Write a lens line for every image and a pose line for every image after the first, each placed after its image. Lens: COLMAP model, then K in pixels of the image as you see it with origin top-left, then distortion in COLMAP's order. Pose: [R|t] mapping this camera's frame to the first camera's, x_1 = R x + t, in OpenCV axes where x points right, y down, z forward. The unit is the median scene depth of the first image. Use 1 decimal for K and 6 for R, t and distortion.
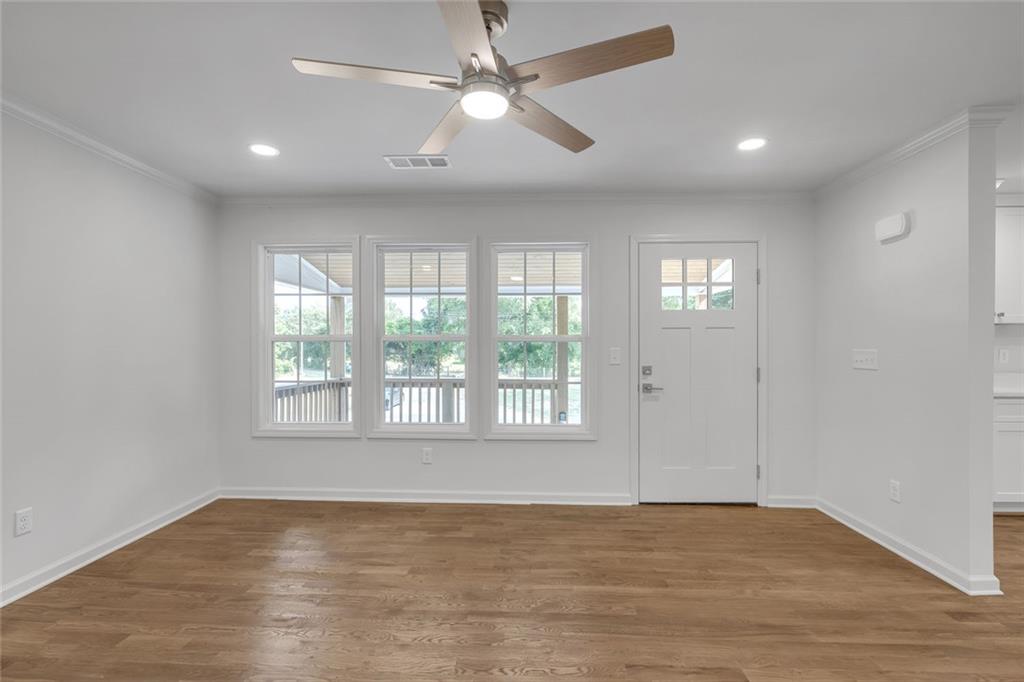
lens RADIAL K [[455.1, 0, 512.0], [0, 455.1, 341.0], [0, 0, 1]] dist [-0.002301, -0.000025]
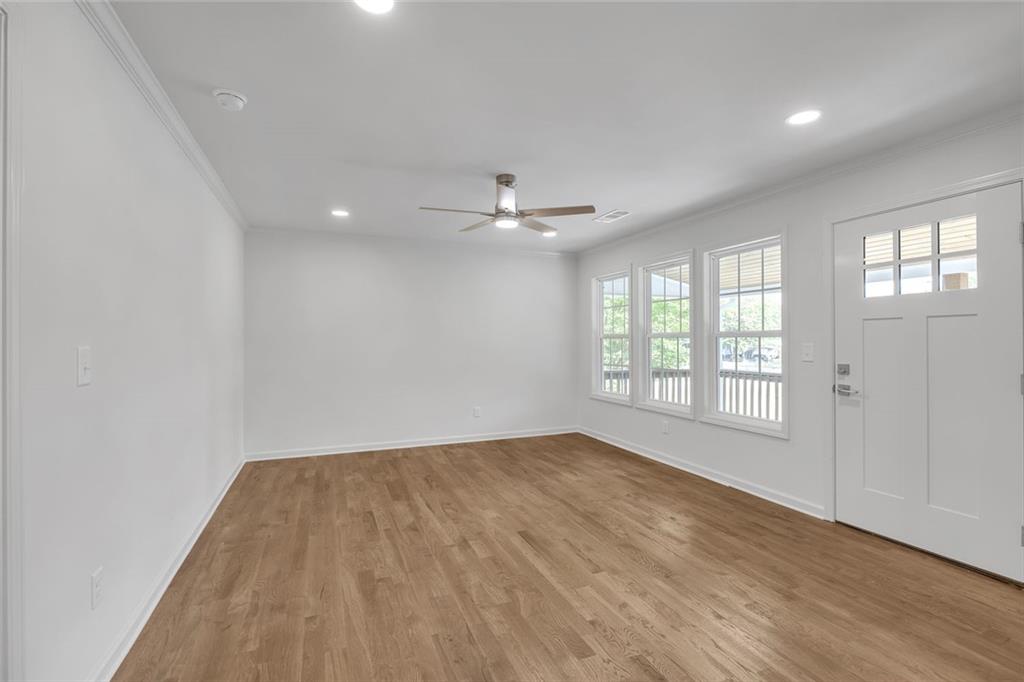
lens RADIAL K [[443.0, 0, 511.2], [0, 443.0, 331.9], [0, 0, 1]] dist [0.000015, 0.000217]
pose [[0.433941, -0.019532, -0.900730, 0.780016], [0.010888, 0.999806, -0.016435, 0.000678], [0.900876, -0.002676, 0.434069, 0.071600]]
